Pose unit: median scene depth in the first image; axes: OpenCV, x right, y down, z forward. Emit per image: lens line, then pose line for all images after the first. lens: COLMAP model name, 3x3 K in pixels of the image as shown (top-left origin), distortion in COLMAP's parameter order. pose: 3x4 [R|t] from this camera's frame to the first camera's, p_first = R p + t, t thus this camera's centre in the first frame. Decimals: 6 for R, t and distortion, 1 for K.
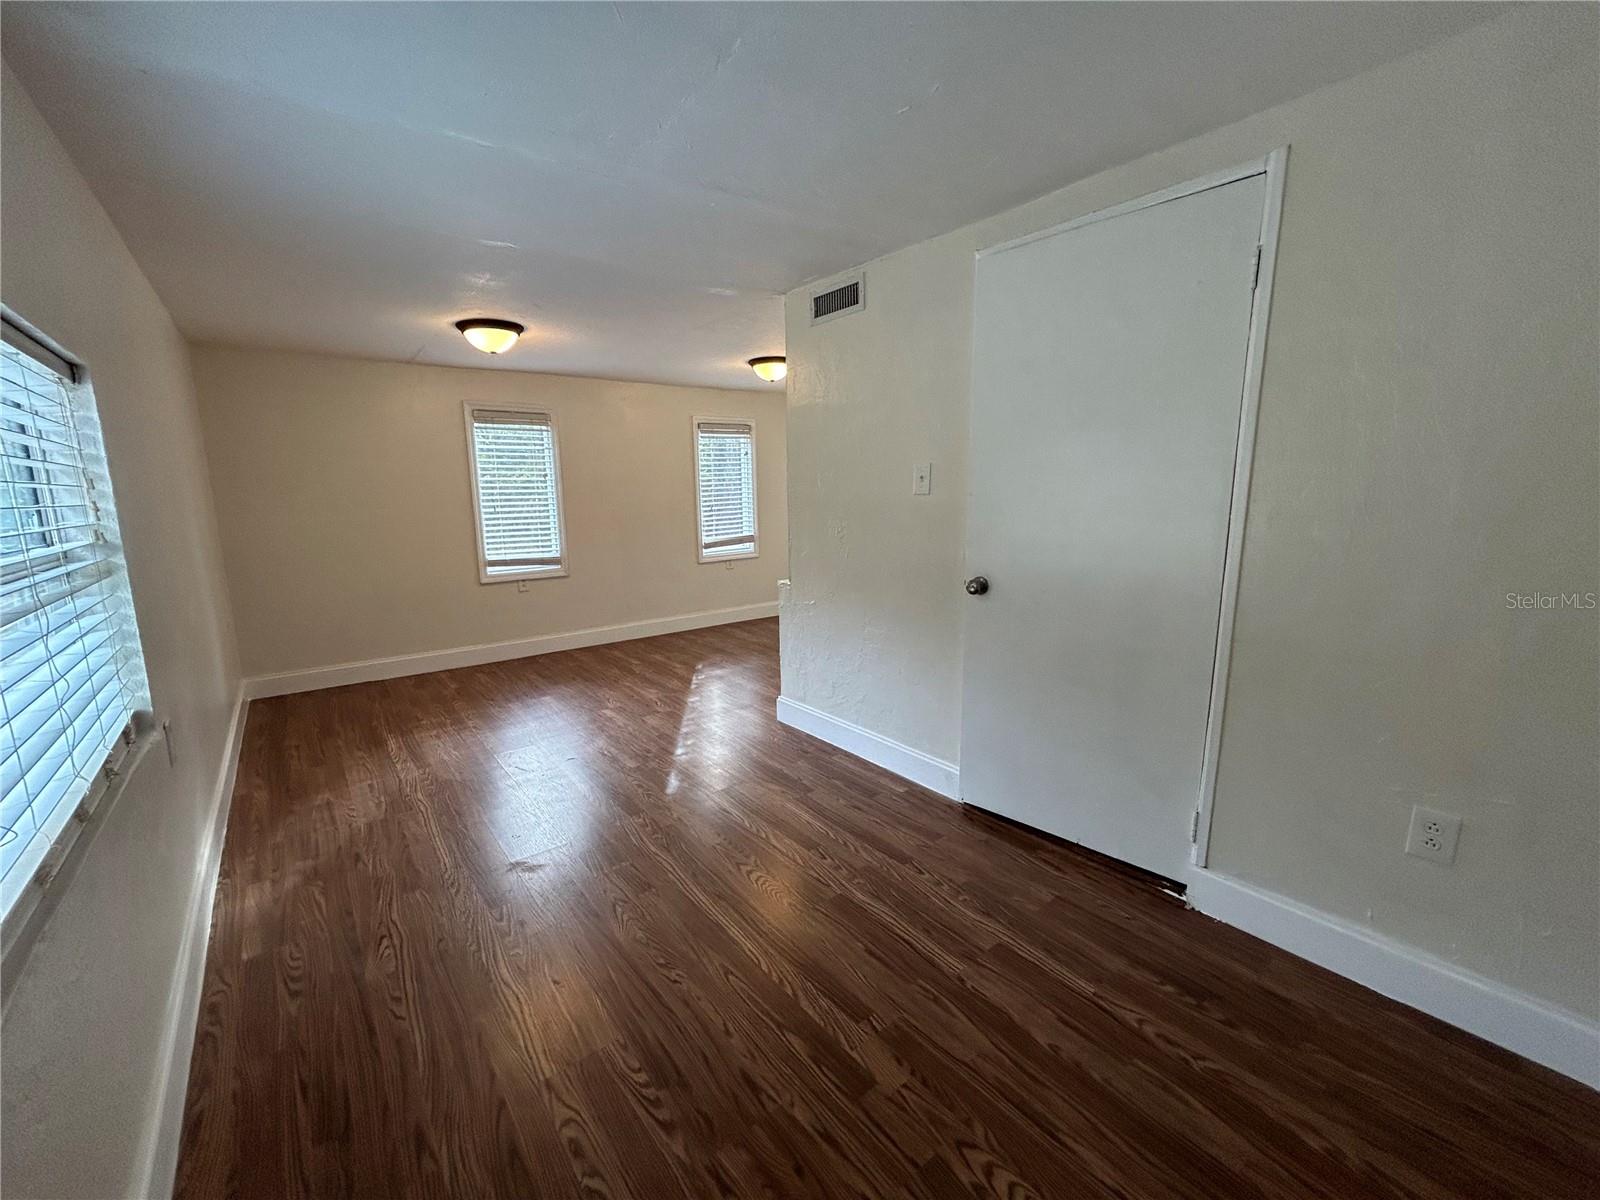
lens RADIAL K [[648.1, 0, 791.2], [0, 648.1, 600.2], [0, 0, 1]] dist [0.012719, 0.000378]
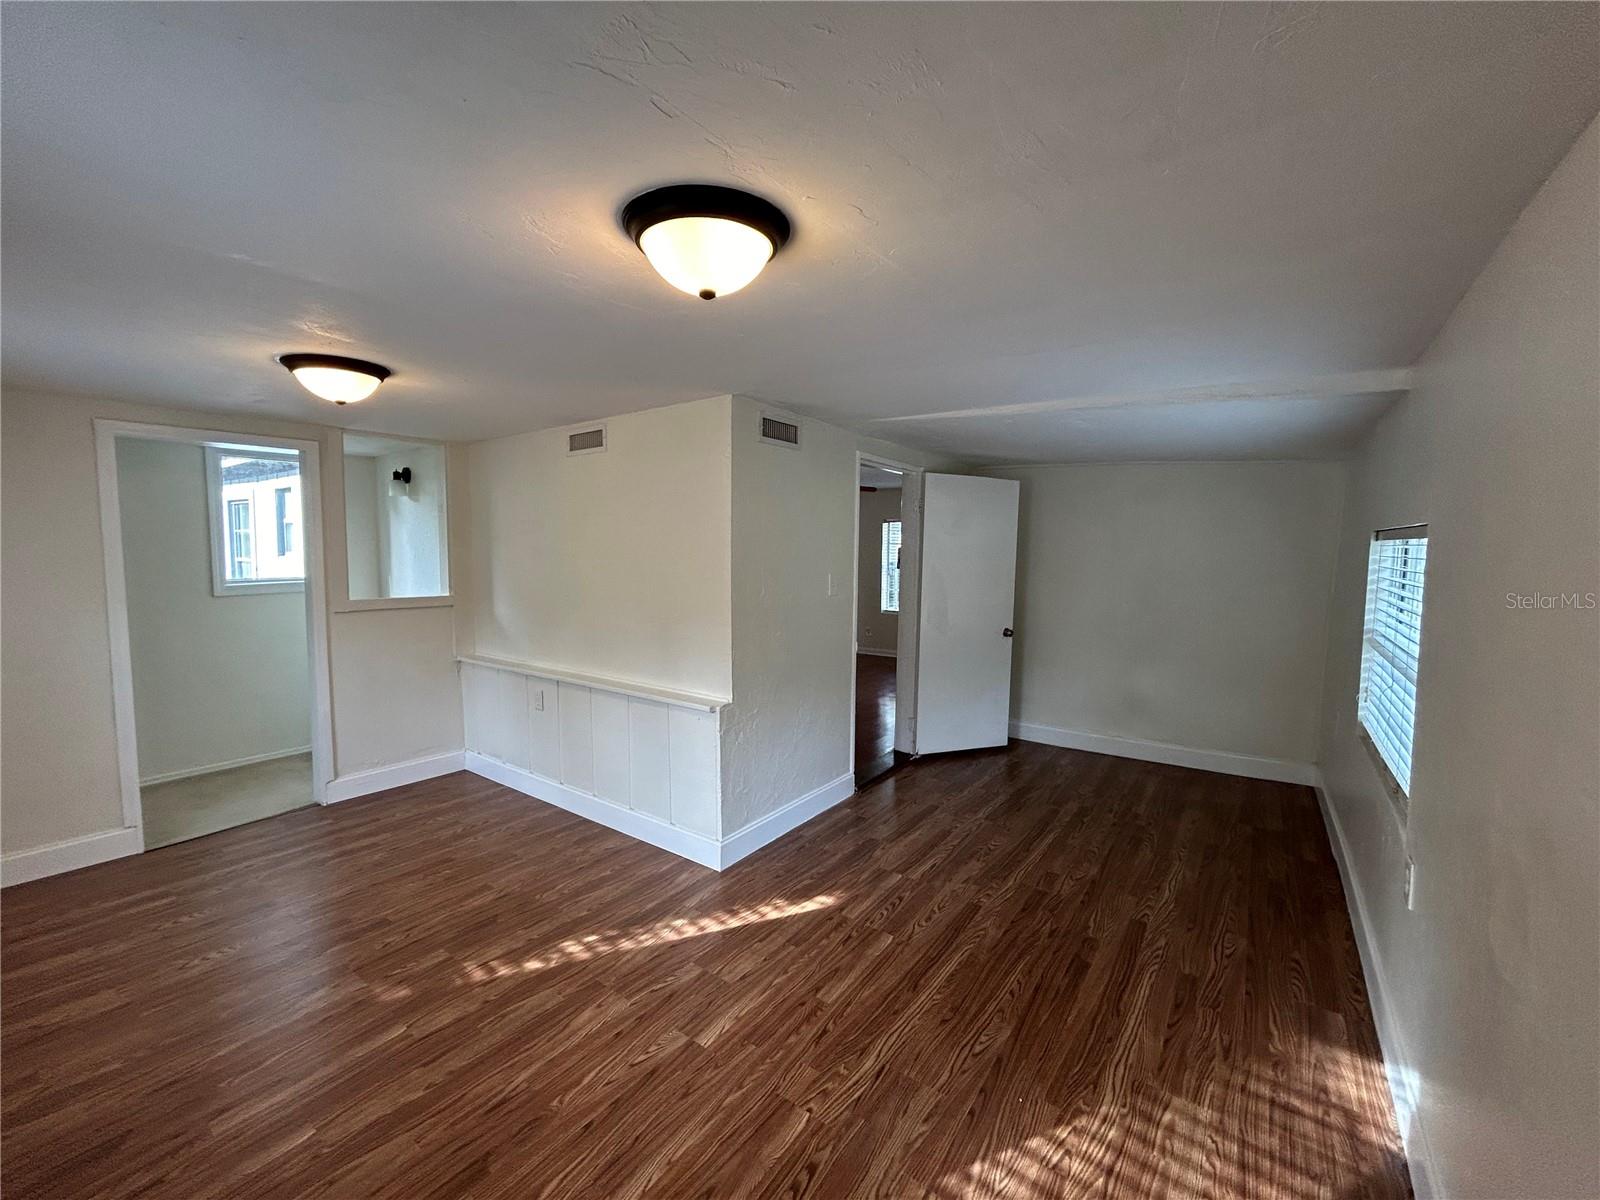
lens RADIAL K [[643.2, 0, 797.4], [0, 643.2, 602.6], [0, 0, 1]] dist [-0.000721, 0.000032]
pose [[-0.273922, -0.063607, 0.959646, -0.851065], [0.161874, 0.980527, 0.111196, -0.239769], [-0.948031, 0.185801, -0.258292, 1.091038]]
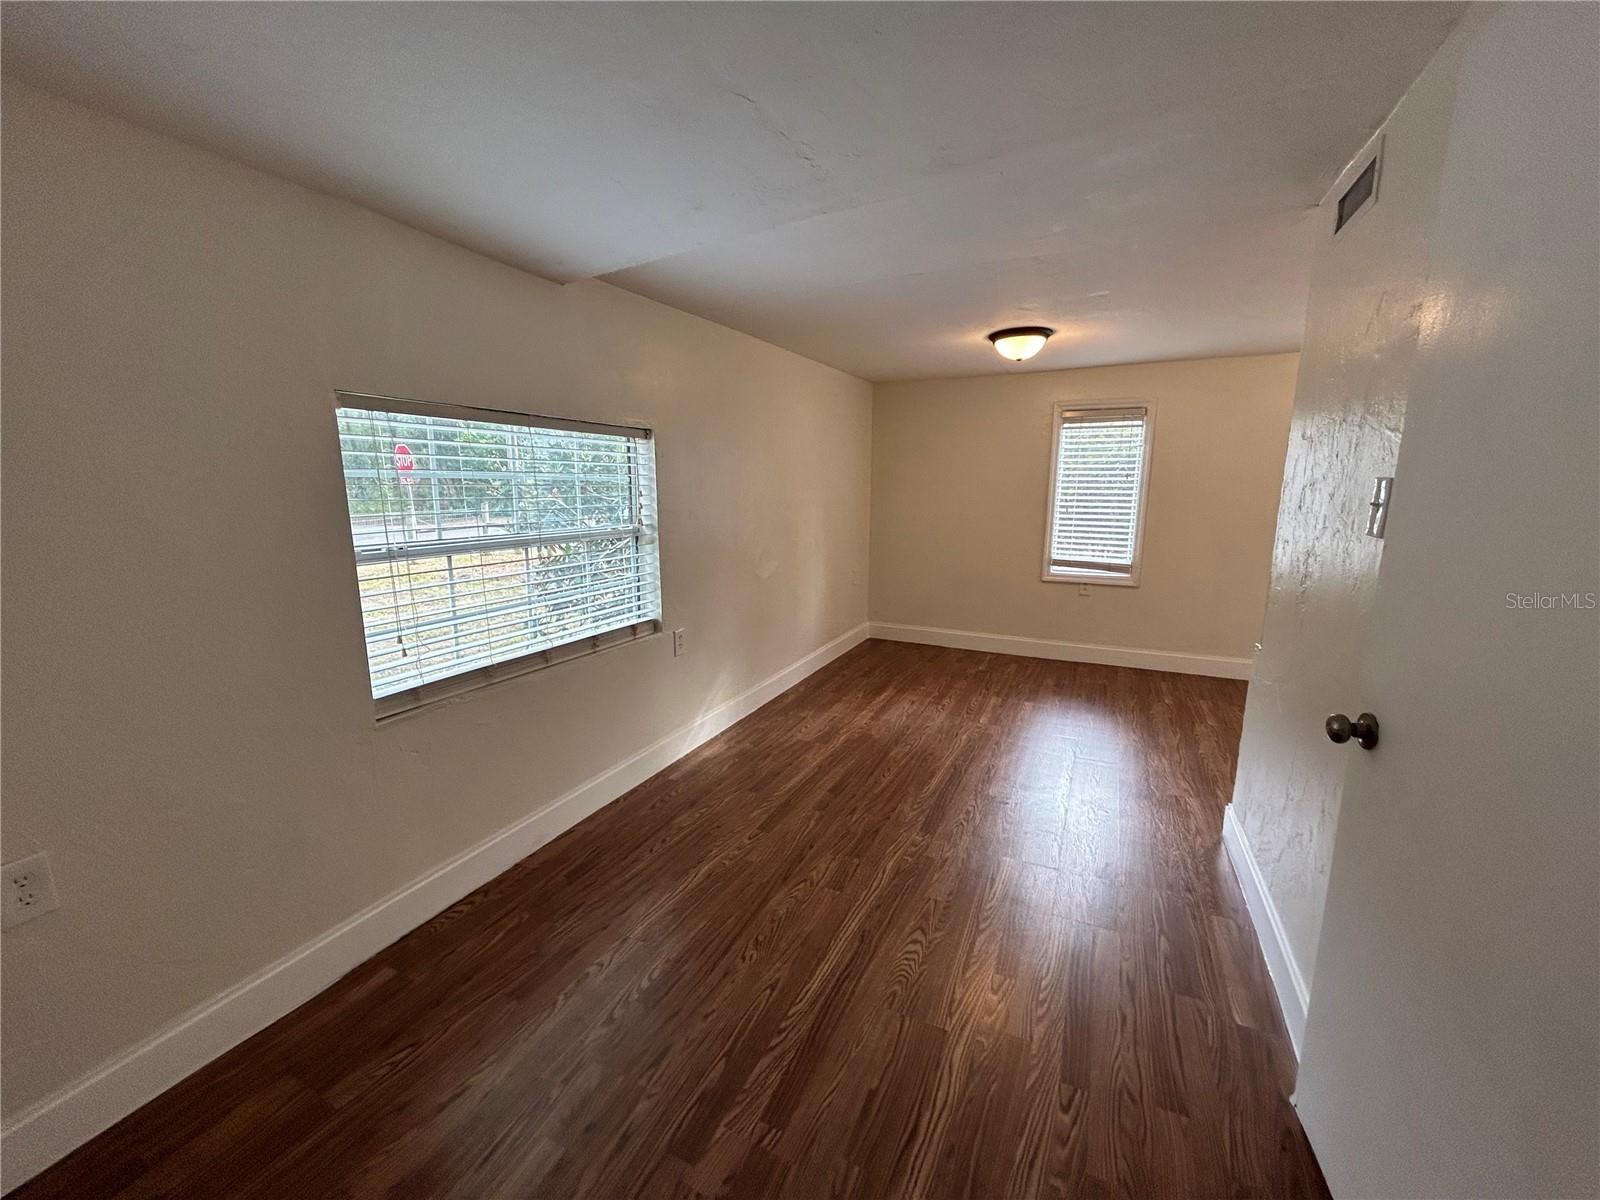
lens RADIAL K [[643.2, 0, 797.4], [0, 643.2, 602.6], [0, 0, 1]] dist [-0.000721, 0.000032]
pose [[0.438389, 0.181214, -0.880327, 0.353595], [-0.158287, 0.979721, 0.122849, -0.075737], [0.884737, 0.085489, 0.458183, 0.262969]]
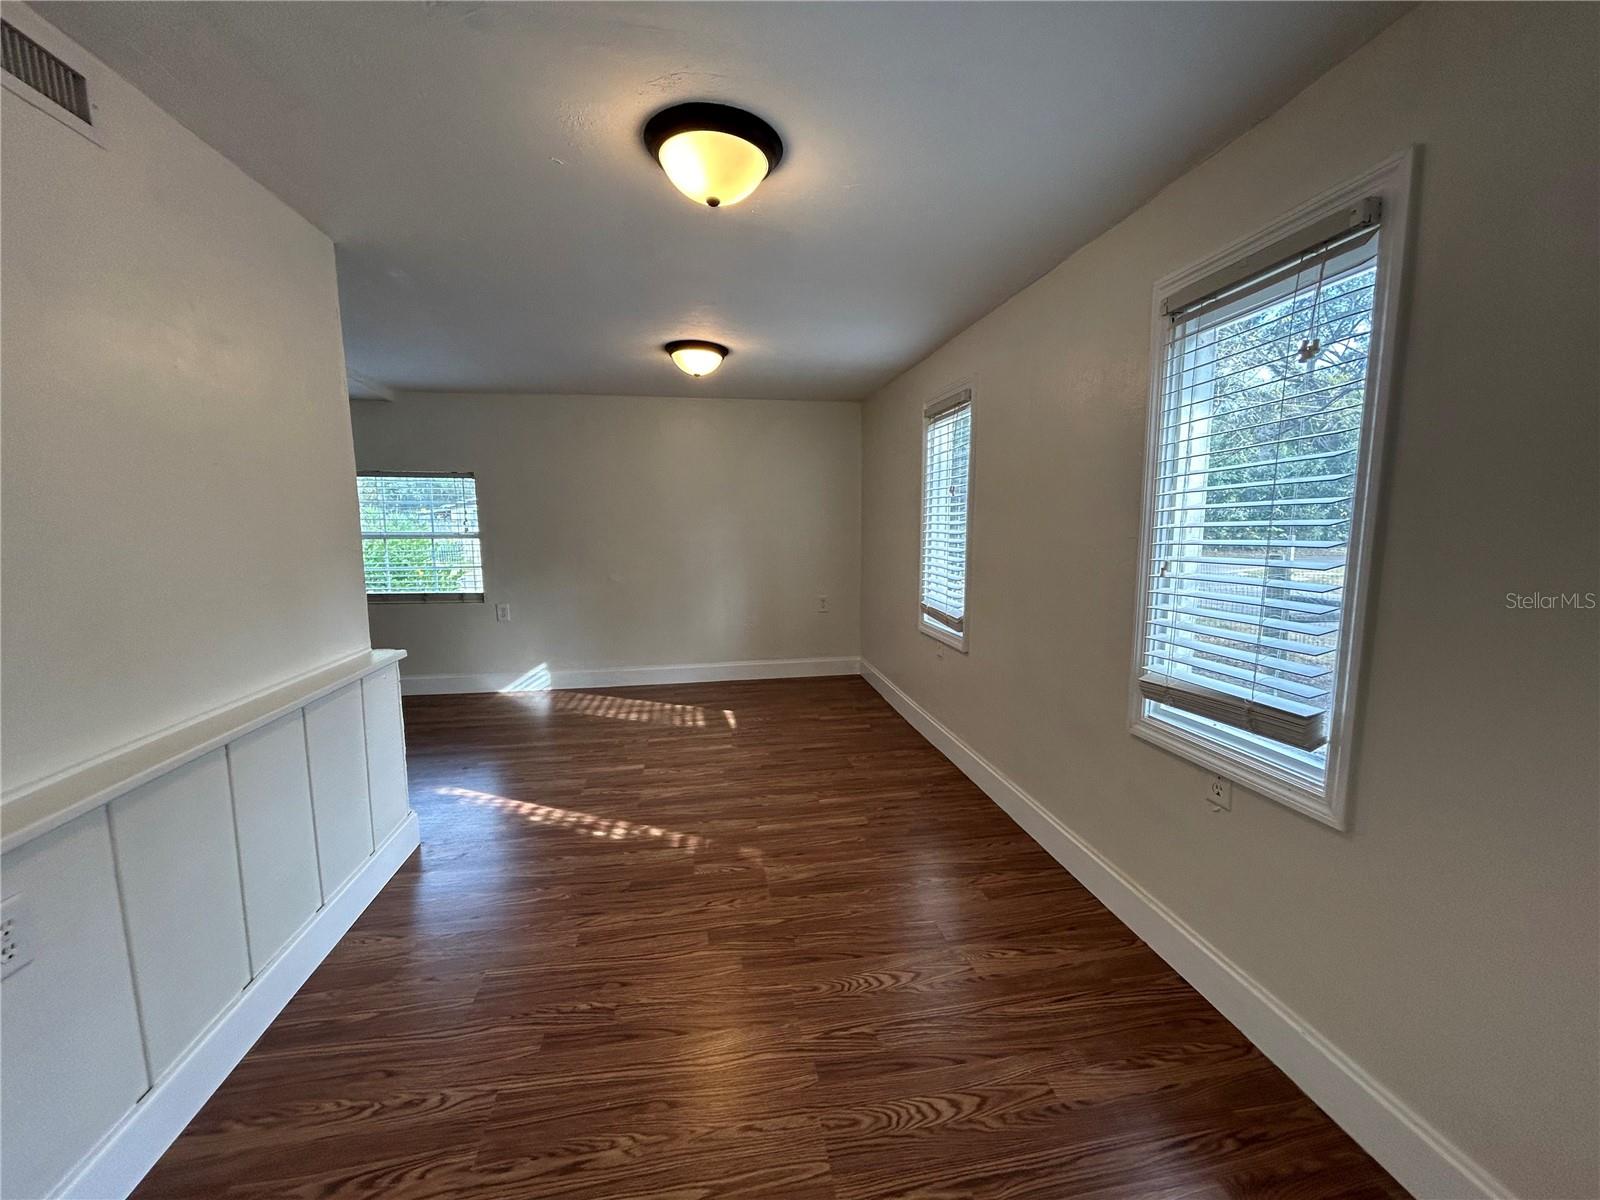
lens RADIAL K [[643.2, 0, 797.4], [0, 643.2, 602.6], [0, 0, 1]] dist [-0.000721, 0.000032]
pose [[-0.476265, 0.131815, -0.869366, 0.367162], [-0.139439, 0.964867, 0.222684, -0.288916], [0.868176, 0.227280, -0.441152, 1.656858]]
